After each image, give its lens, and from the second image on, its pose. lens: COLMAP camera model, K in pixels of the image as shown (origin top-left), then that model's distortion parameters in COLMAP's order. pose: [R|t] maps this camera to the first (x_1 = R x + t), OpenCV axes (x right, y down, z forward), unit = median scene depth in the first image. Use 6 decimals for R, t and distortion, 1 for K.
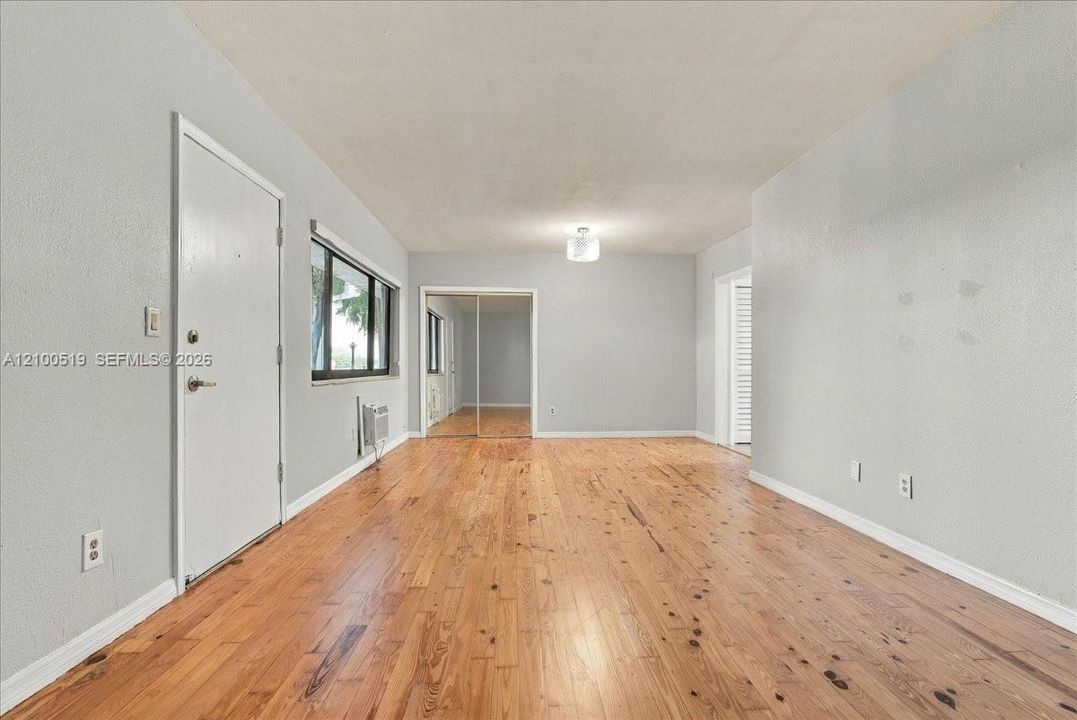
lens RADIAL K [[515.9, 0, 570.2], [0, 515.9, 365.7], [0, 0, 1]] dist [-0.004180, -0.000206]
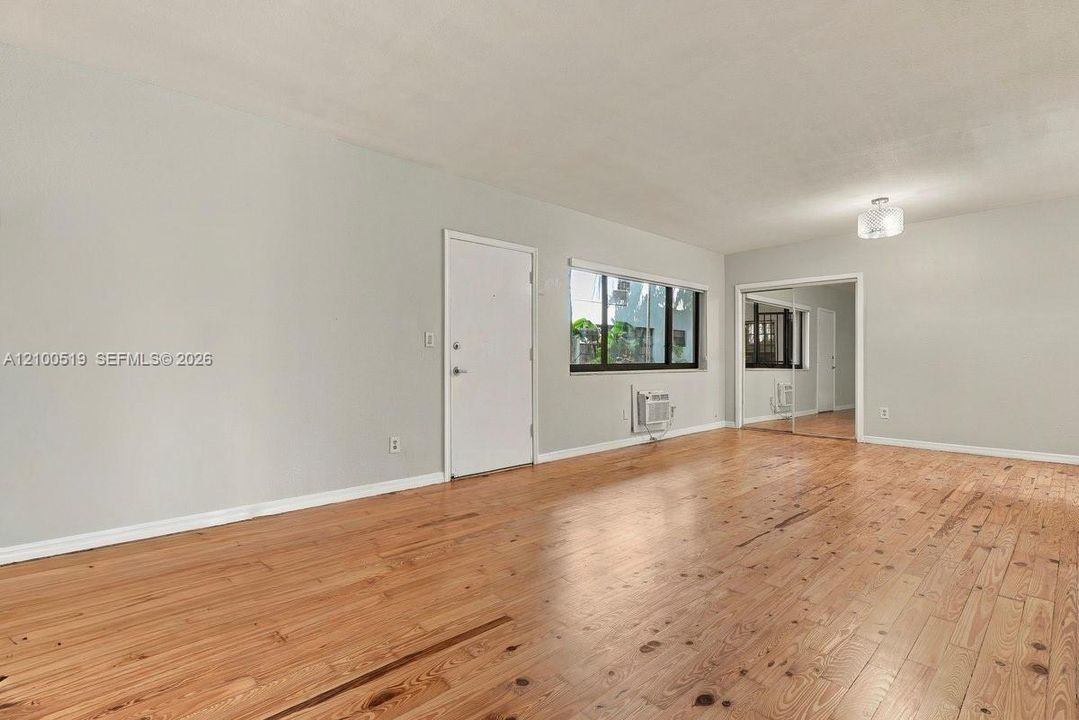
lens RADIAL K [[506.7, 0, 534.8], [0, 506.7, 354.8], [0, 0, 1]] dist [-0.003129, 0.000600]
pose [[0.617735, -0.009546, -0.786328, 0.580944], [0.002113, 0.999943, -0.010479, -0.002291], [0.786383, 0.004812, 0.617720, 0.062548]]
